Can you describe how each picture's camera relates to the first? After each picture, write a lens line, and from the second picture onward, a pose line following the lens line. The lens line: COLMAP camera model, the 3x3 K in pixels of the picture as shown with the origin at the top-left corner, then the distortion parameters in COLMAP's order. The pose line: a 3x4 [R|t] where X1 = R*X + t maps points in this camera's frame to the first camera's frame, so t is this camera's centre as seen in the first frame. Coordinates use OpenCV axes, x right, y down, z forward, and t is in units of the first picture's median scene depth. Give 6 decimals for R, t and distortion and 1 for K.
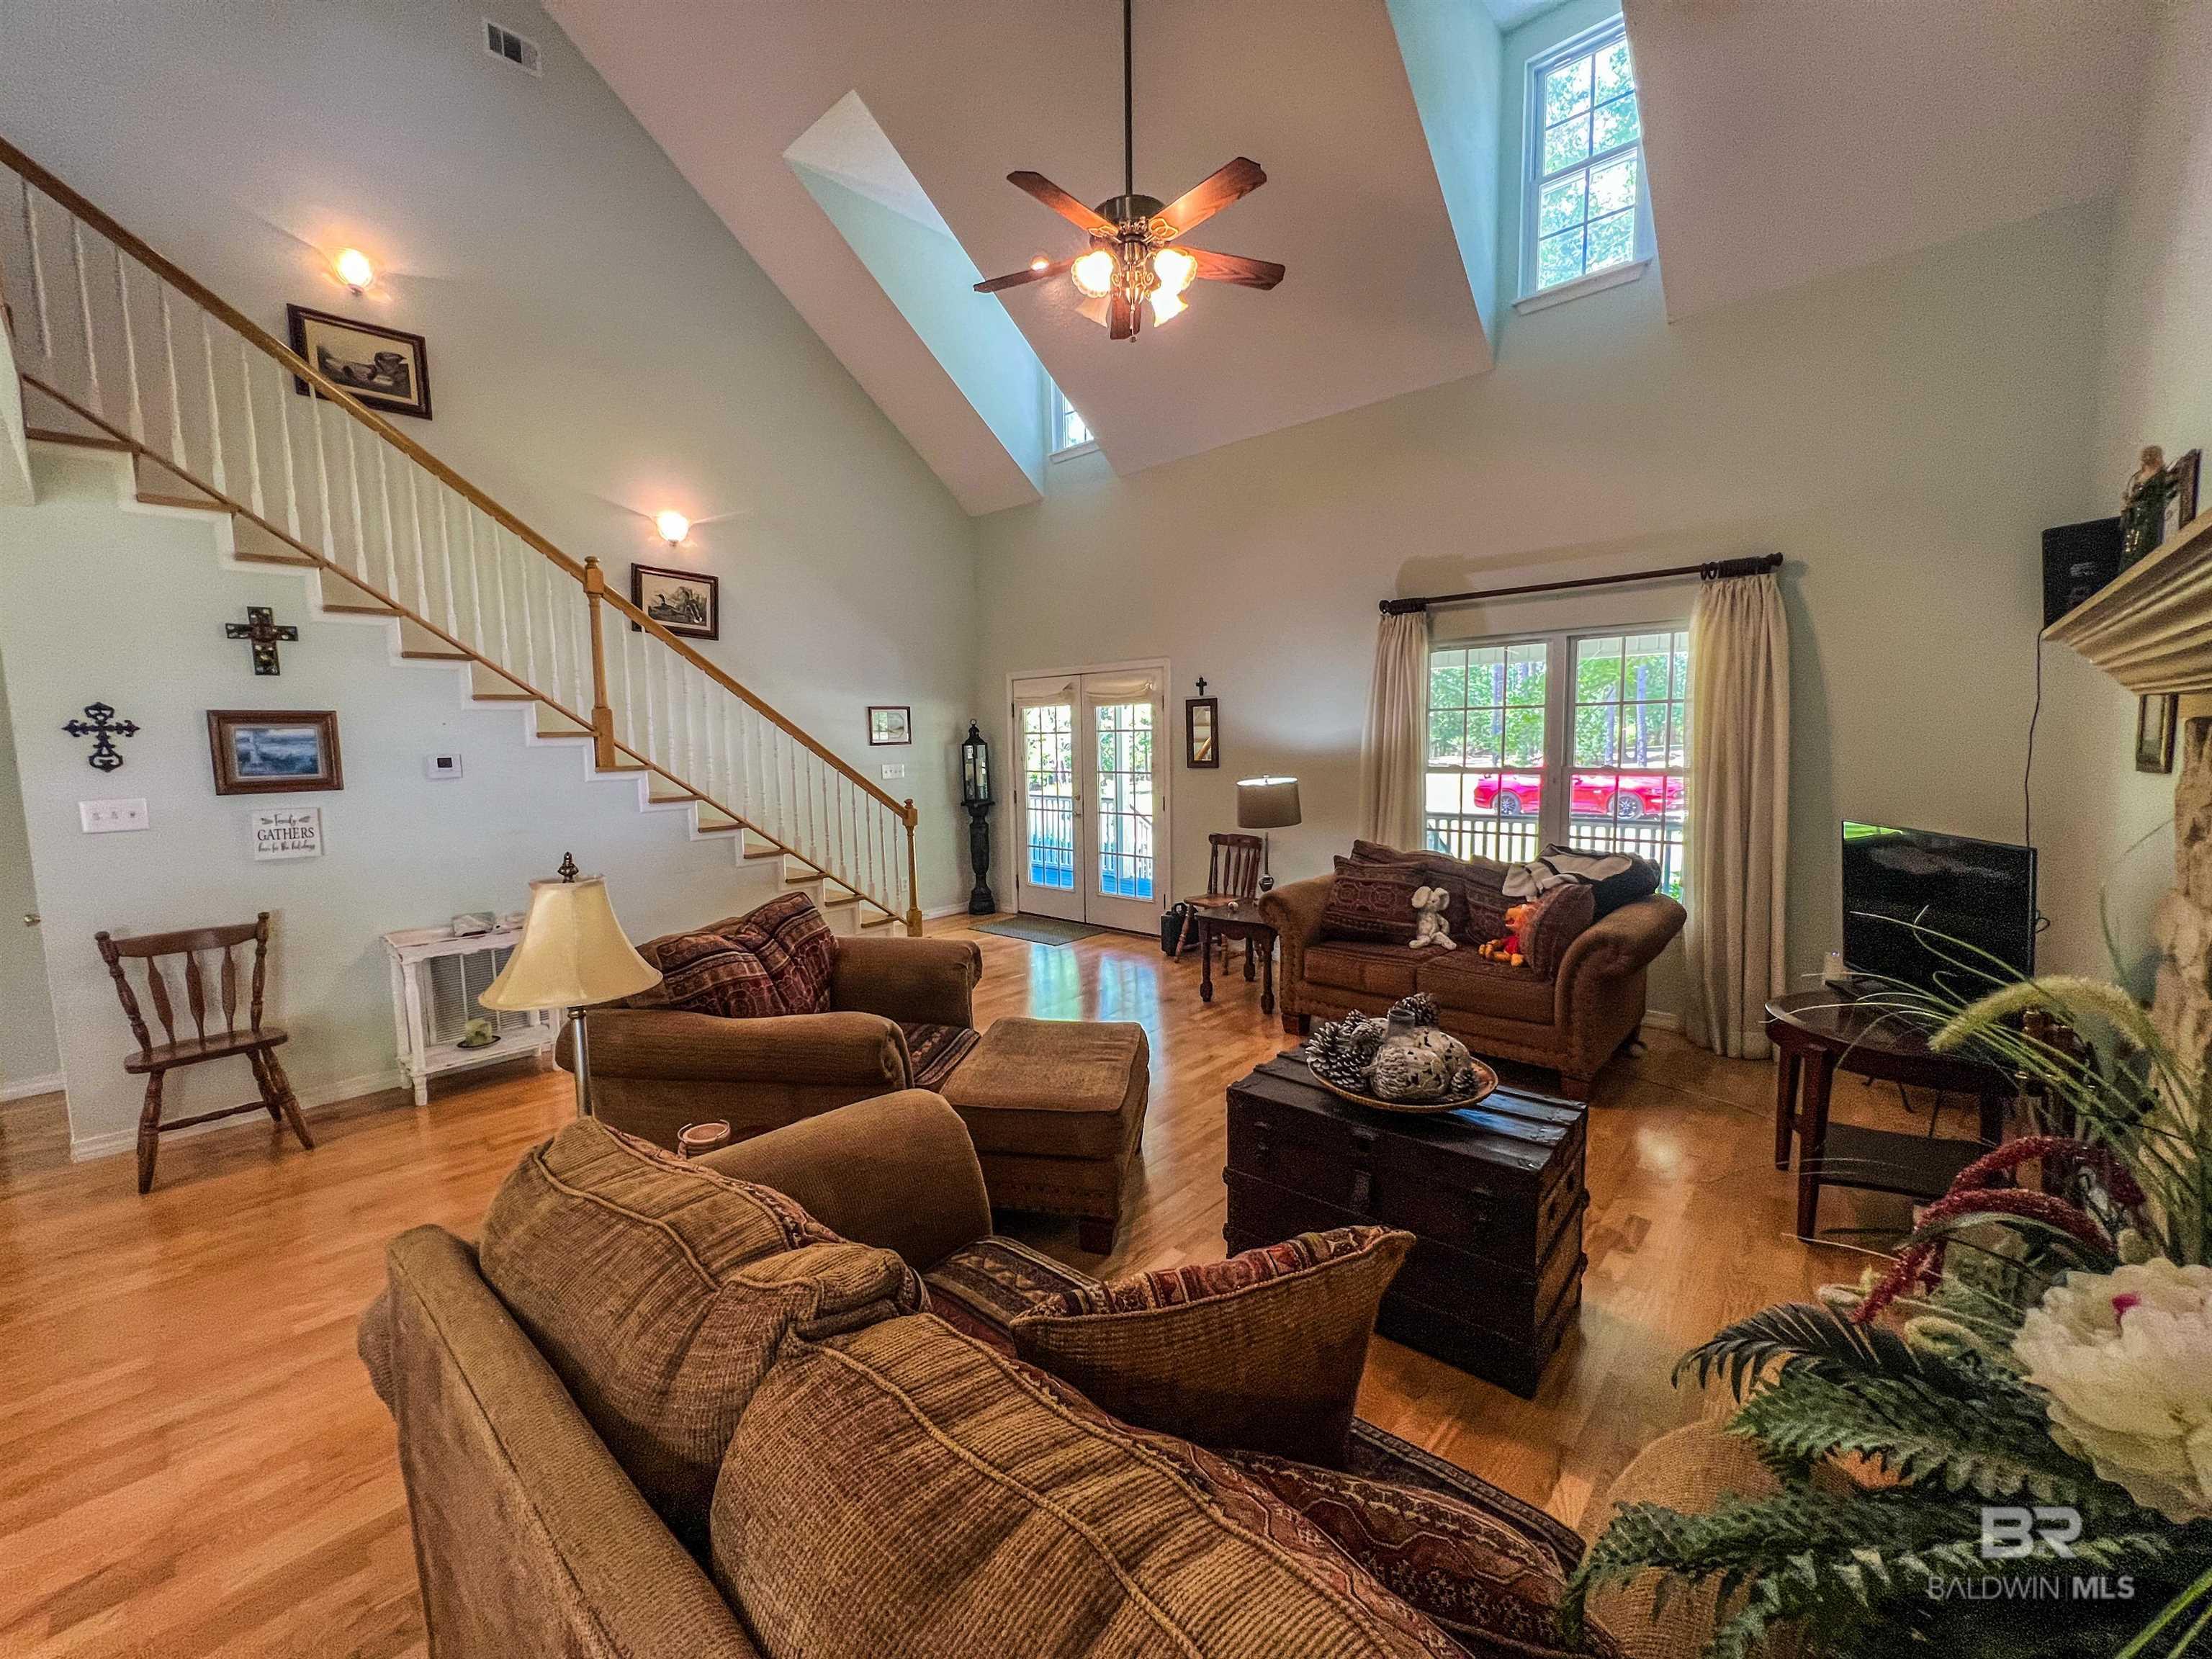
lens RADIAL K [[884.9, 0, 1106.0], [0, 884.9, 829.5], [0, 0, 1]] dist [0.001773, 0.000102]
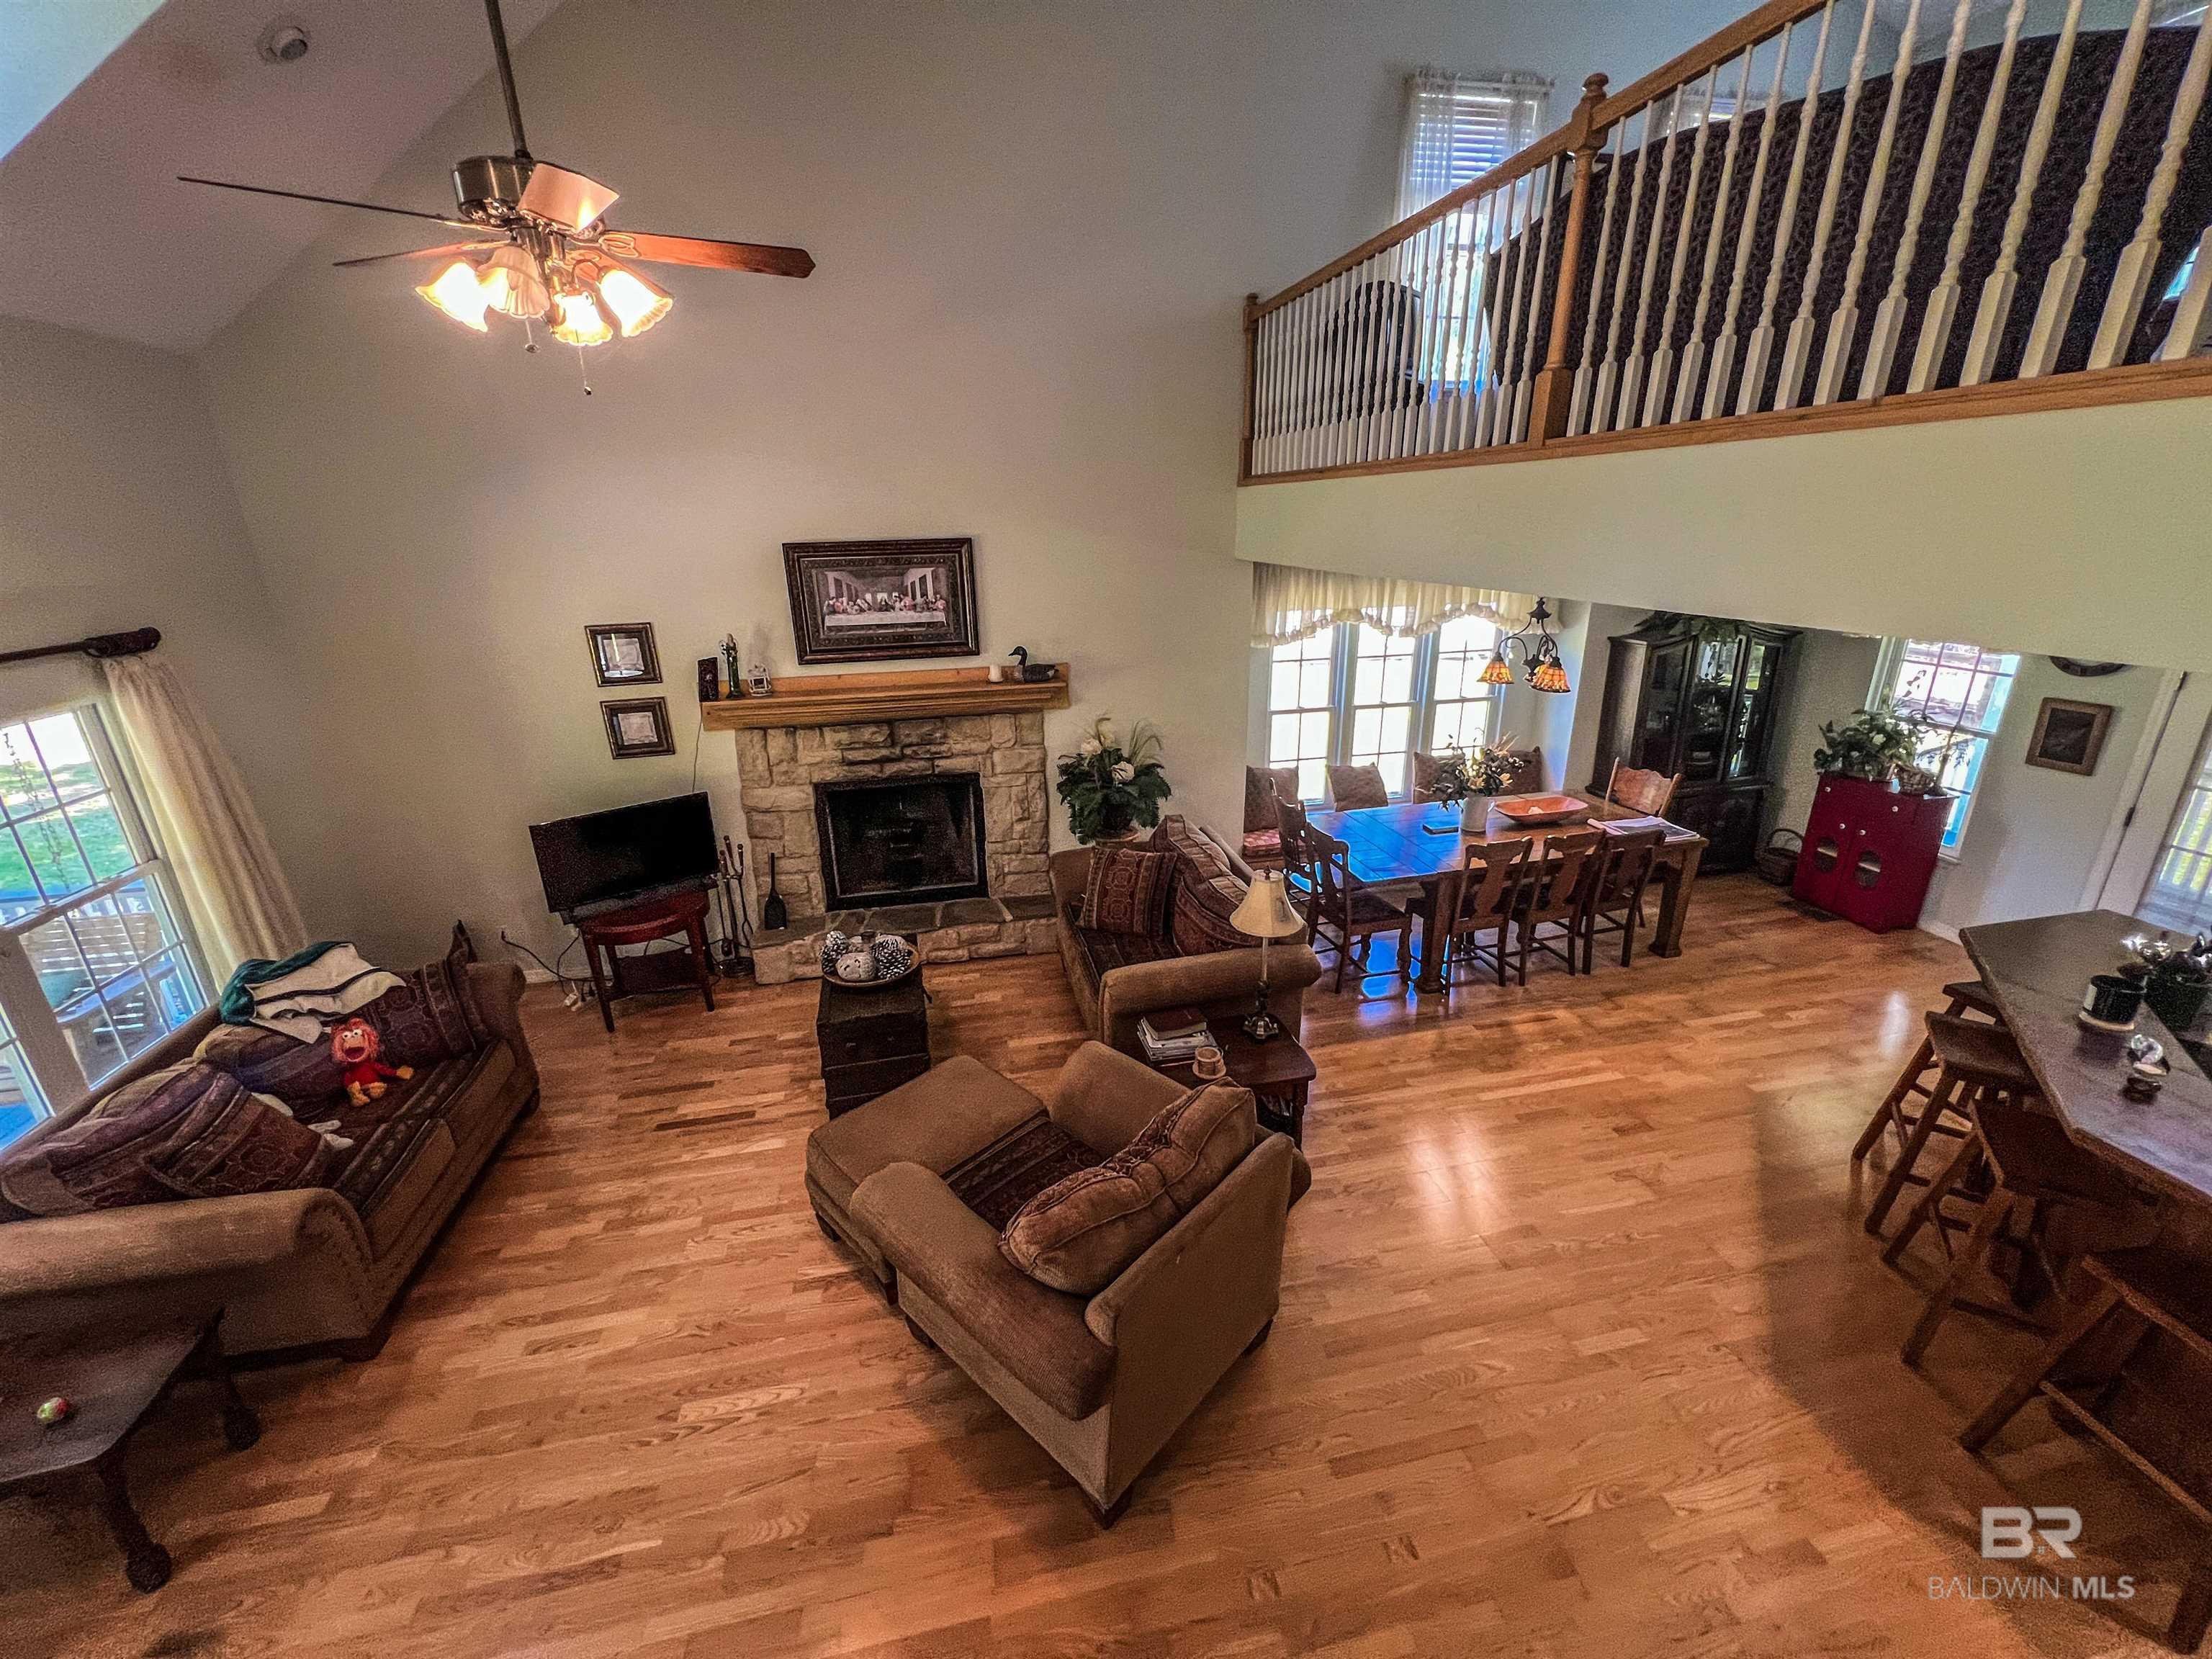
lens RADIAL K [[884.9, 0, 1106.0], [0, 884.9, 829.5], [0, 0, 1]] dist [0.001773, 0.000102]
pose [[-0.812958, -0.167976, 0.557569, -0.529406], [0.089405, 0.910136, 0.404549, -0.335846], [-0.575418, 0.378730, -0.724885, 0.964041]]
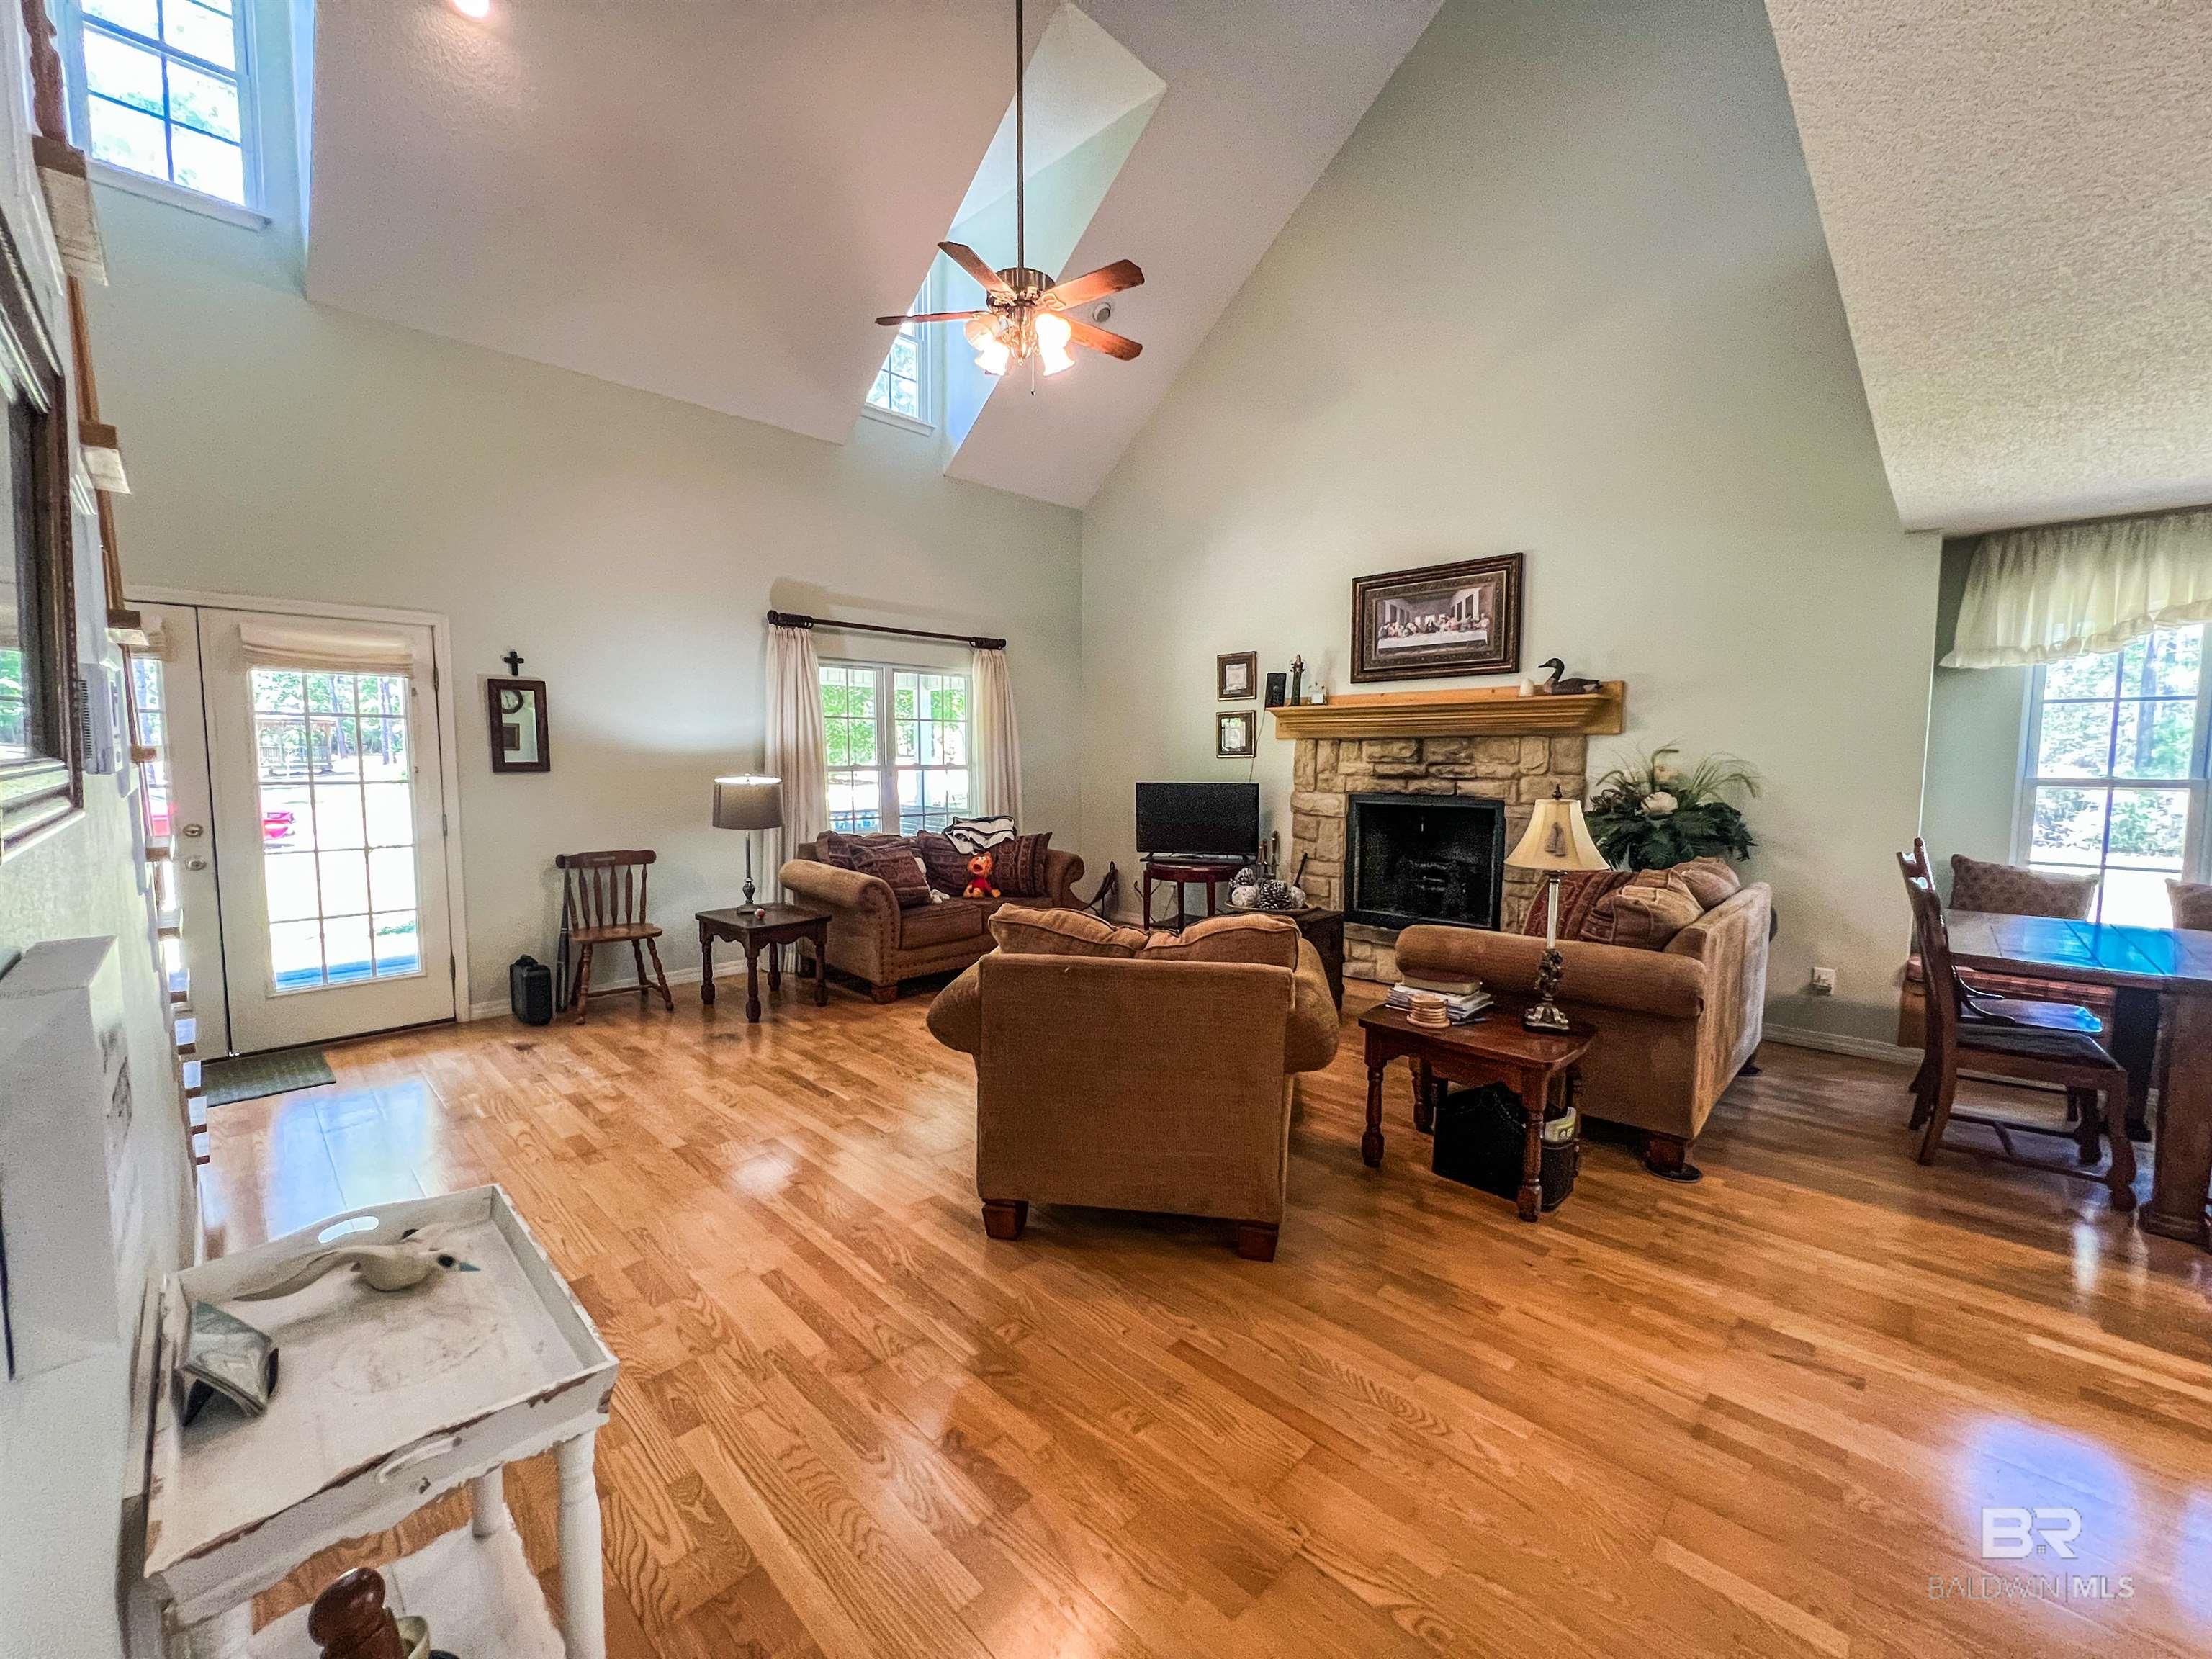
lens RADIAL K [[884.9, 0, 1106.0], [0, 884.9, 829.5], [0, 0, 1]] dist [0.001773, 0.000102]
pose [[0.032690, -0.068195, 0.997136, -0.832120], [0.101361, 0.992752, 0.064572, -0.023385], [-0.994312, 0.098960, 0.039365, 0.621724]]
